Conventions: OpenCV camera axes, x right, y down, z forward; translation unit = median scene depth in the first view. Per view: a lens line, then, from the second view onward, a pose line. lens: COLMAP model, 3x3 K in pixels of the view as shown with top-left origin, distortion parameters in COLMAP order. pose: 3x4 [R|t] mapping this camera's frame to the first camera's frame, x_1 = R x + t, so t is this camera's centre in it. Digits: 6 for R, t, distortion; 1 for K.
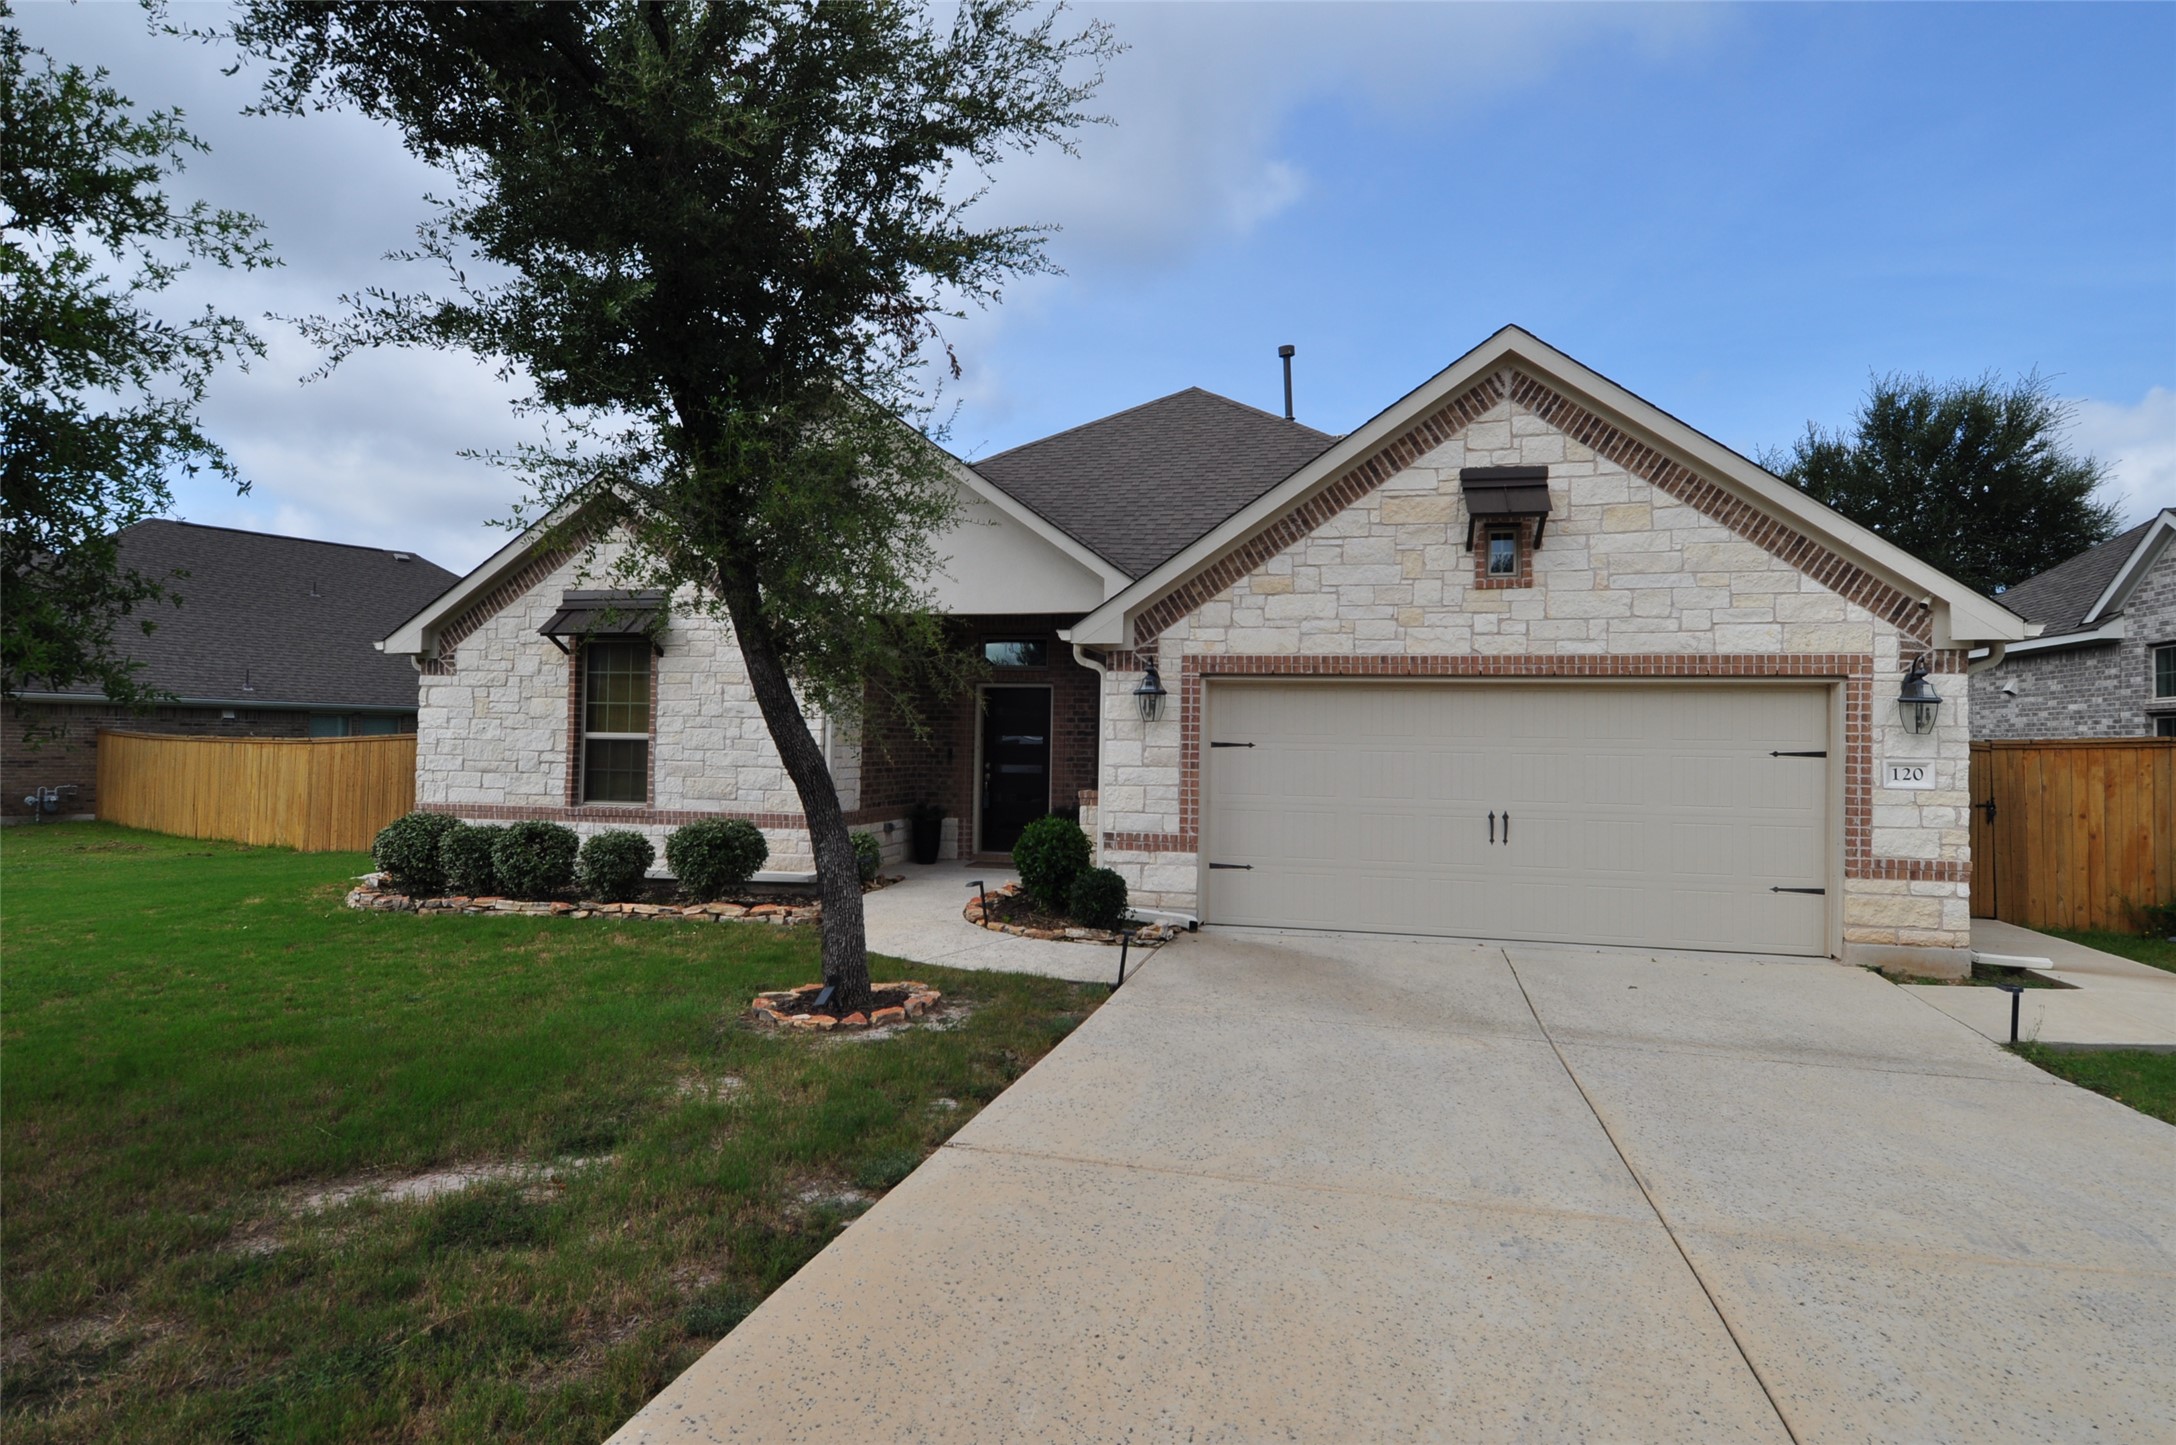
lens RADIAL K [[1133.0, 0, 1119.6], [0, 1133.0, 698.1], [0, 0, 1]] dist [0.036297, -0.040826]
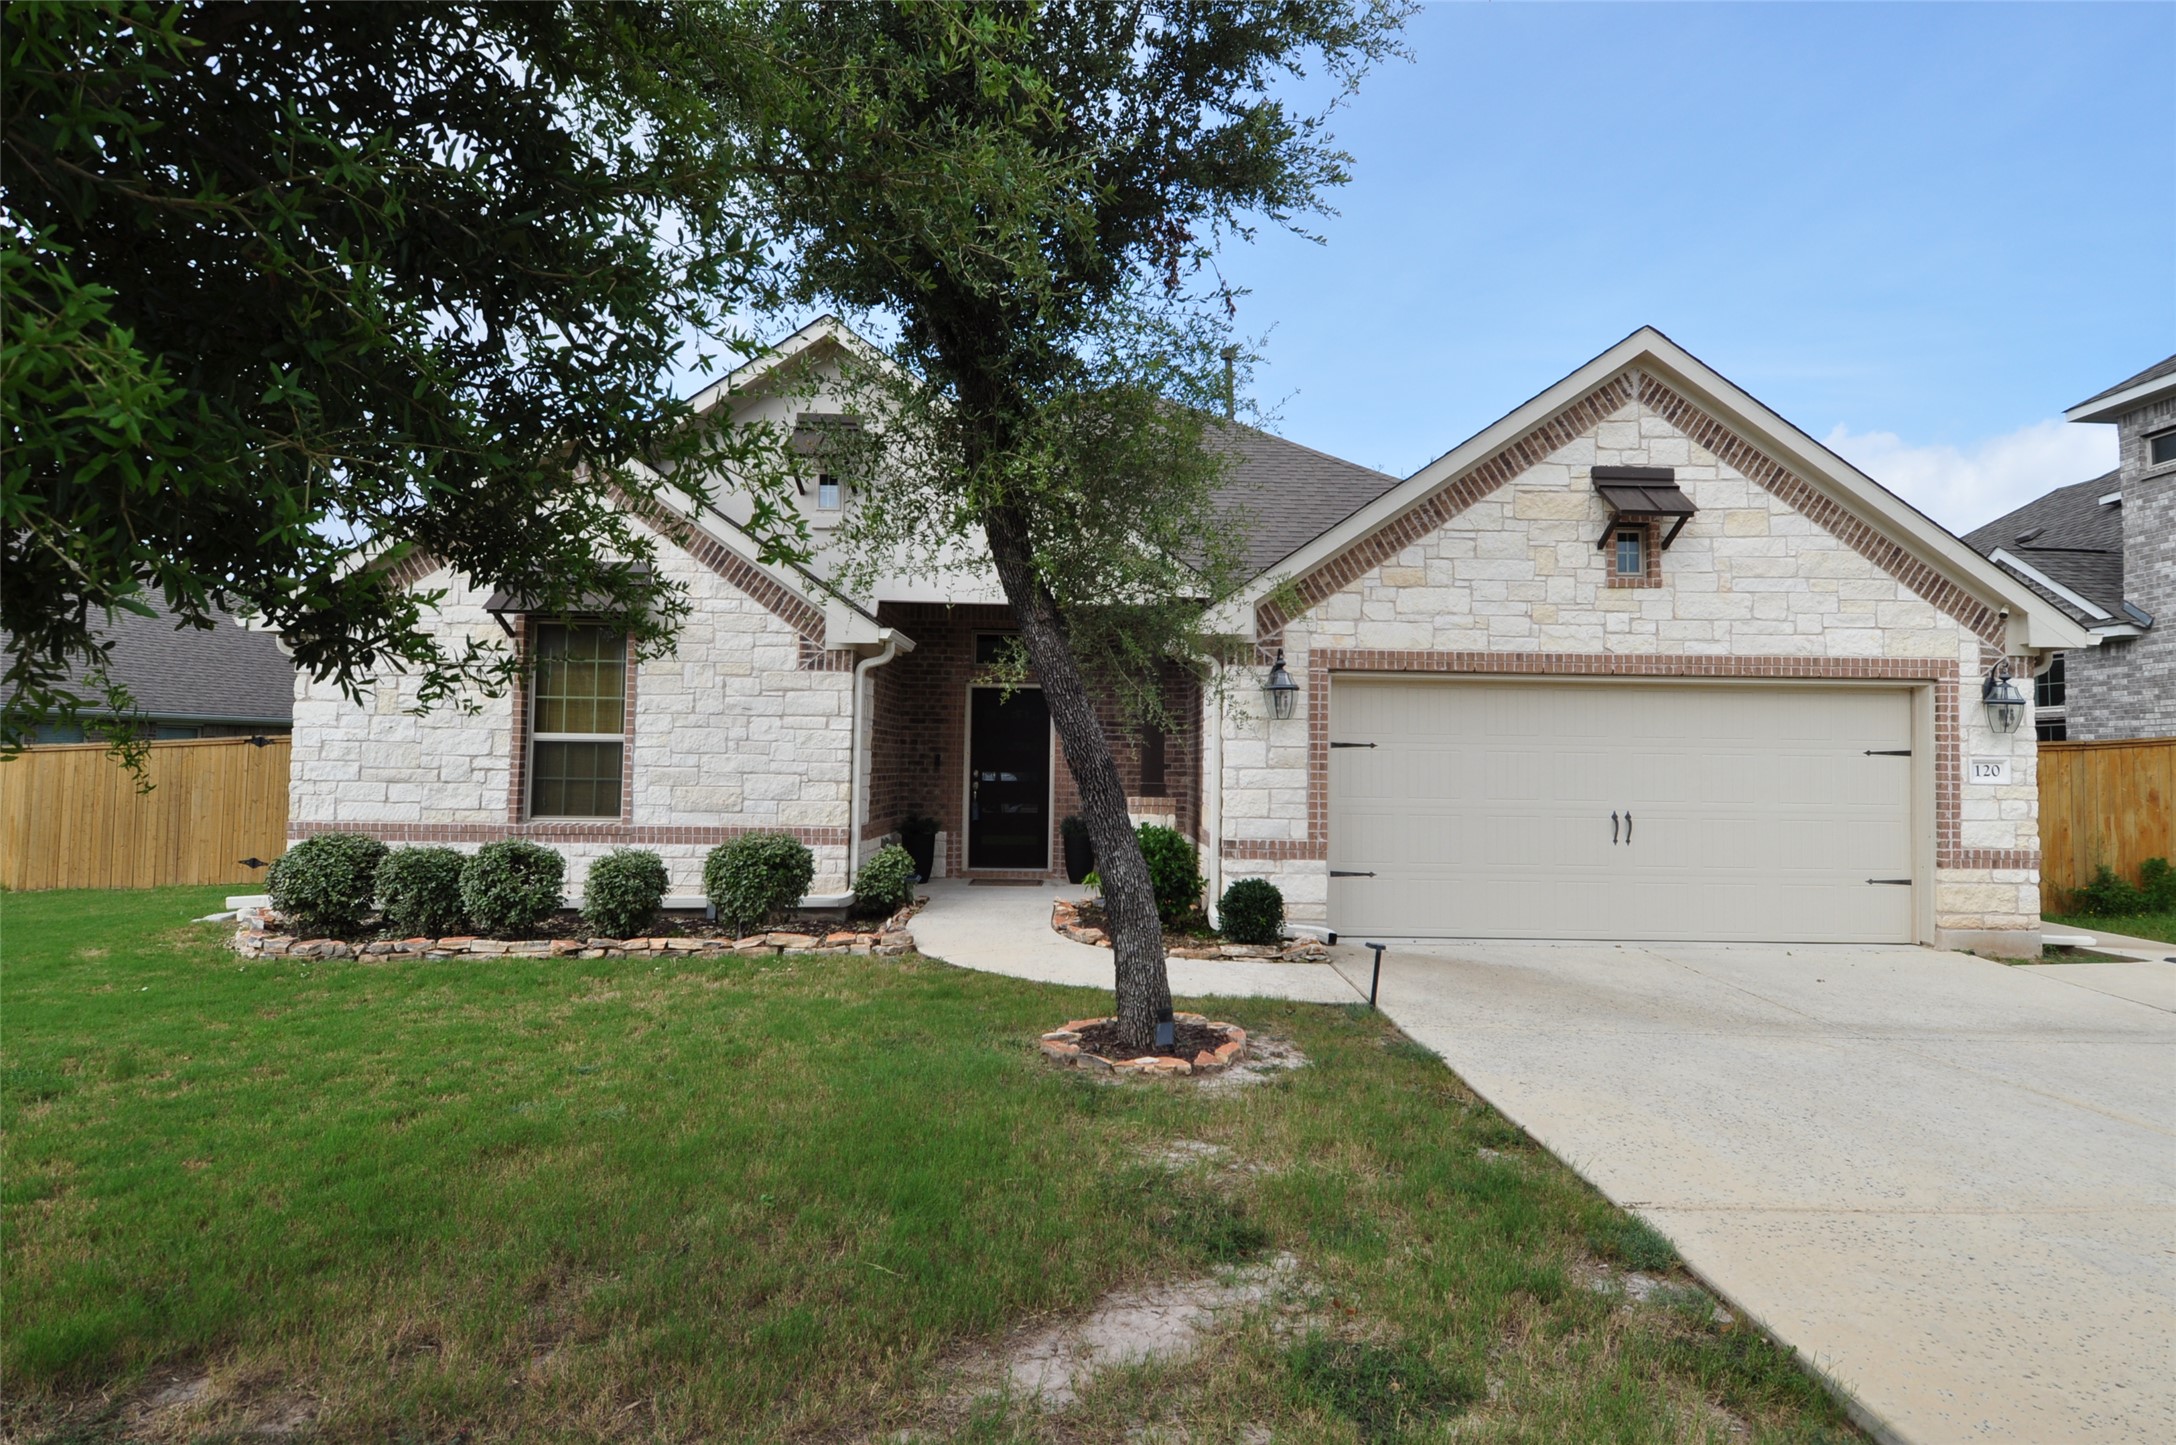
lens RADIAL K [[1133.0, 0, 1118.1], [0, 1133.0, 696.0], [0, 0, 1]] dist [0.036297, -0.040826]
pose [[0.971613, 0.011820, 0.236282, -0.343390], [-0.007624, 0.999797, -0.018665, 0.021111], [-0.236455, 0.016334, 0.971505, 0.136660]]
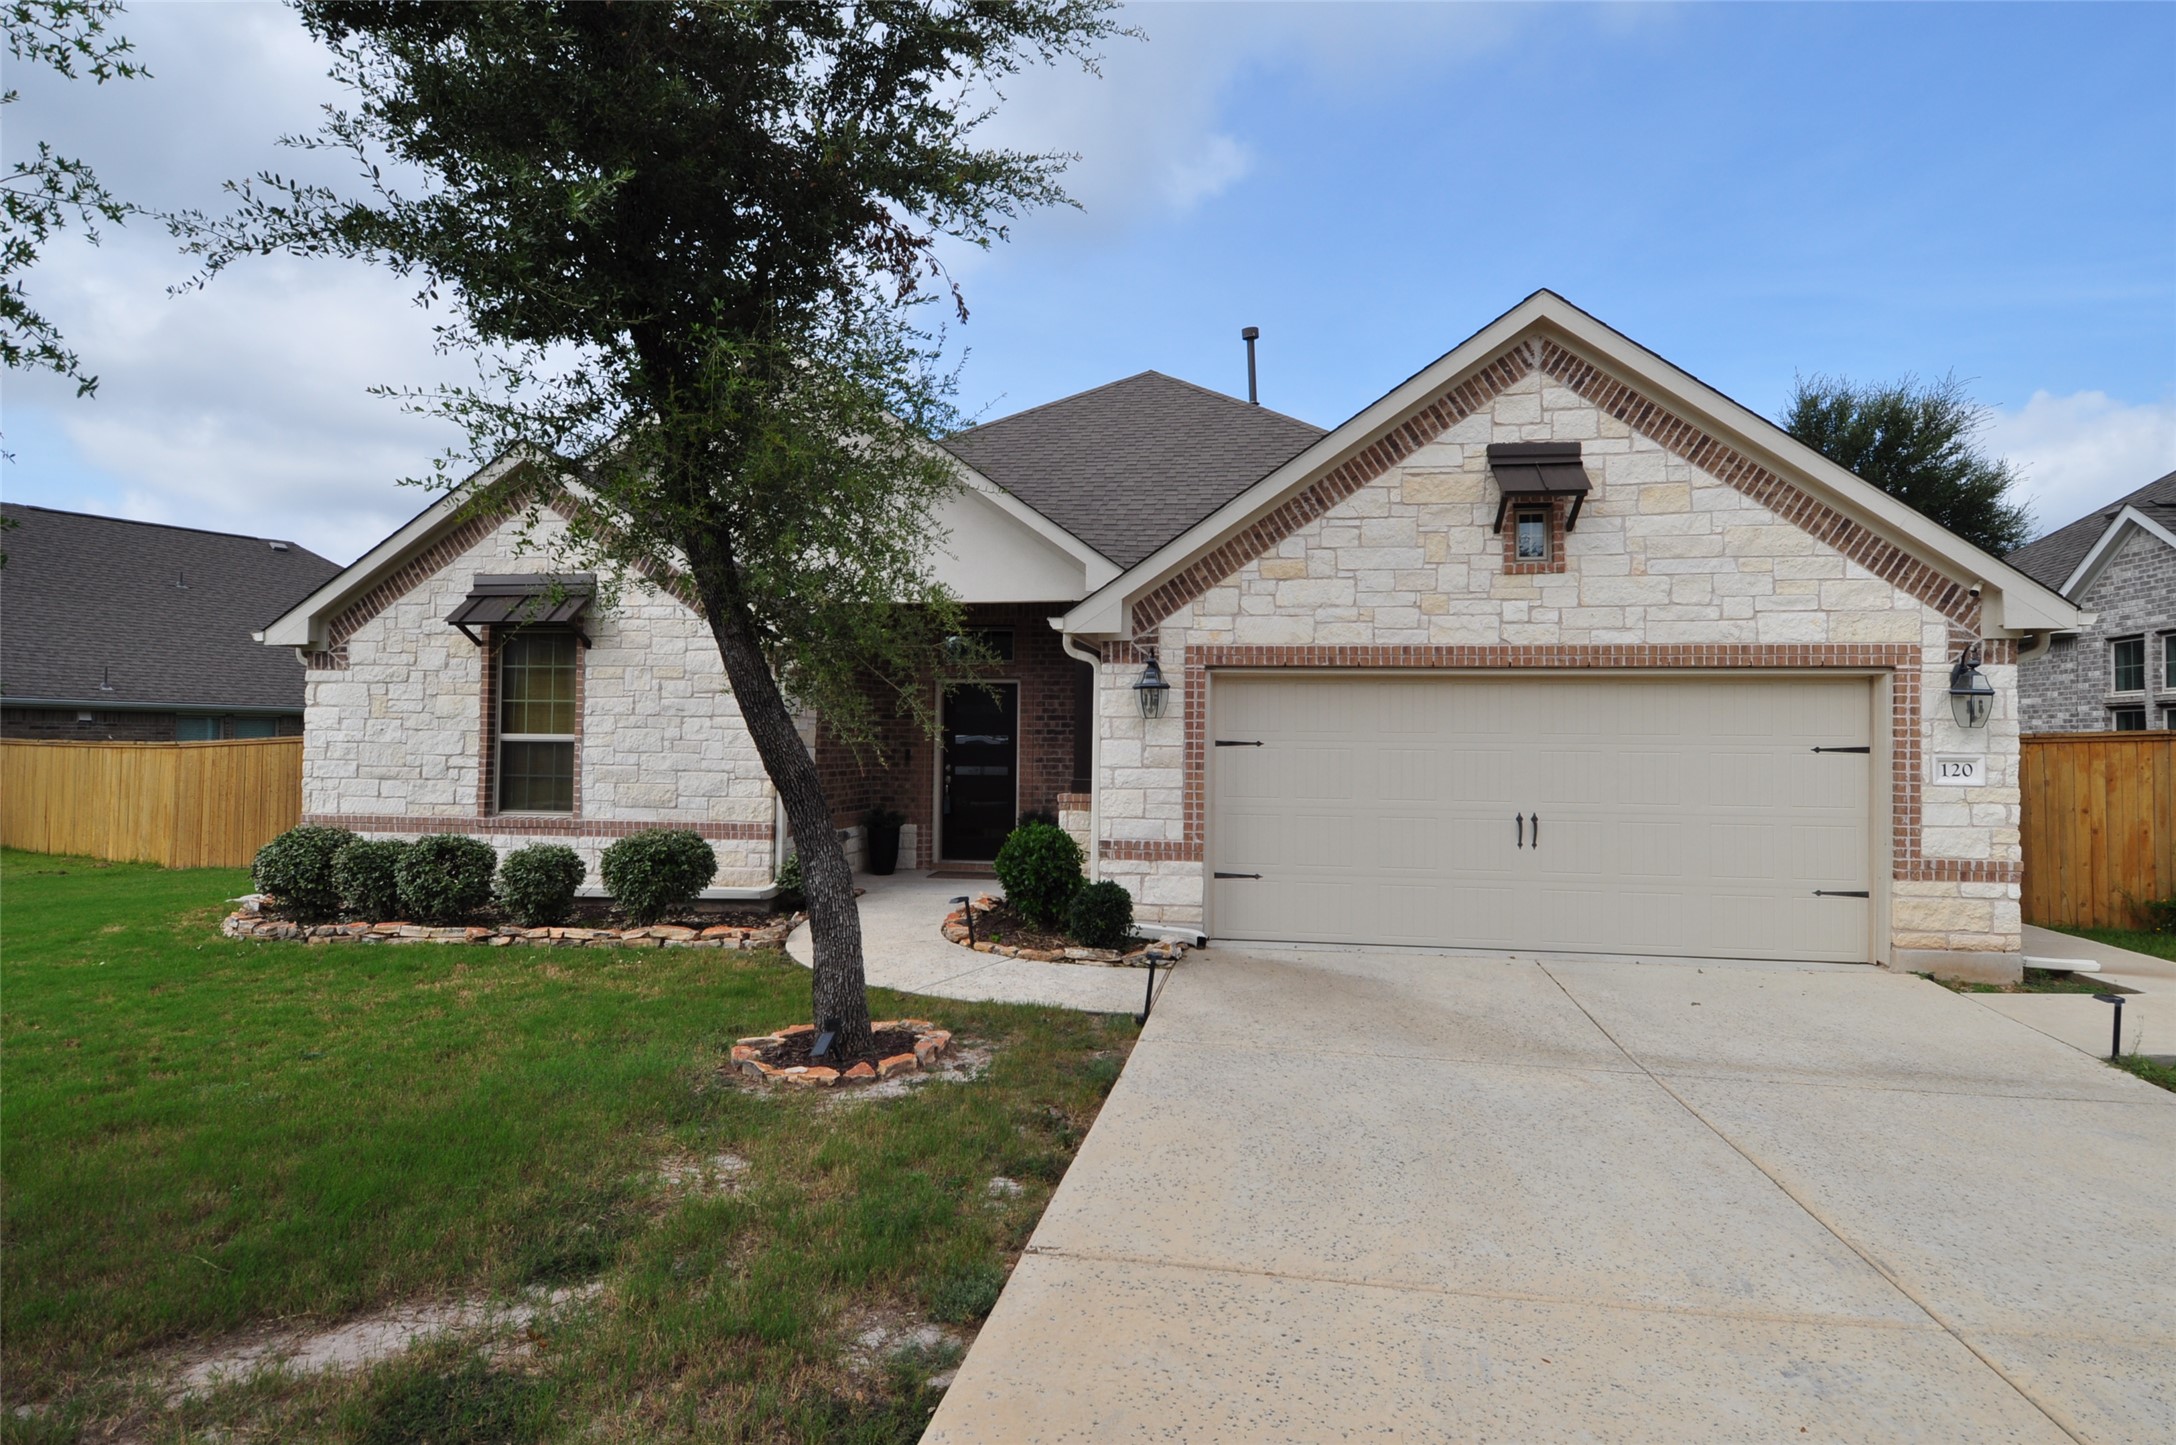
lens RADIAL K [[1133.0, 0, 1119.0], [0, 1133.0, 697.2], [0, 0, 1]] dist [0.036297, -0.040826]
pose [[0.997172, -0.002729, 0.075110, -0.072010], [0.002740, 0.999996, -0.000040, 0.003808], [-0.075110, 0.000246, 0.997175, 0.099022]]
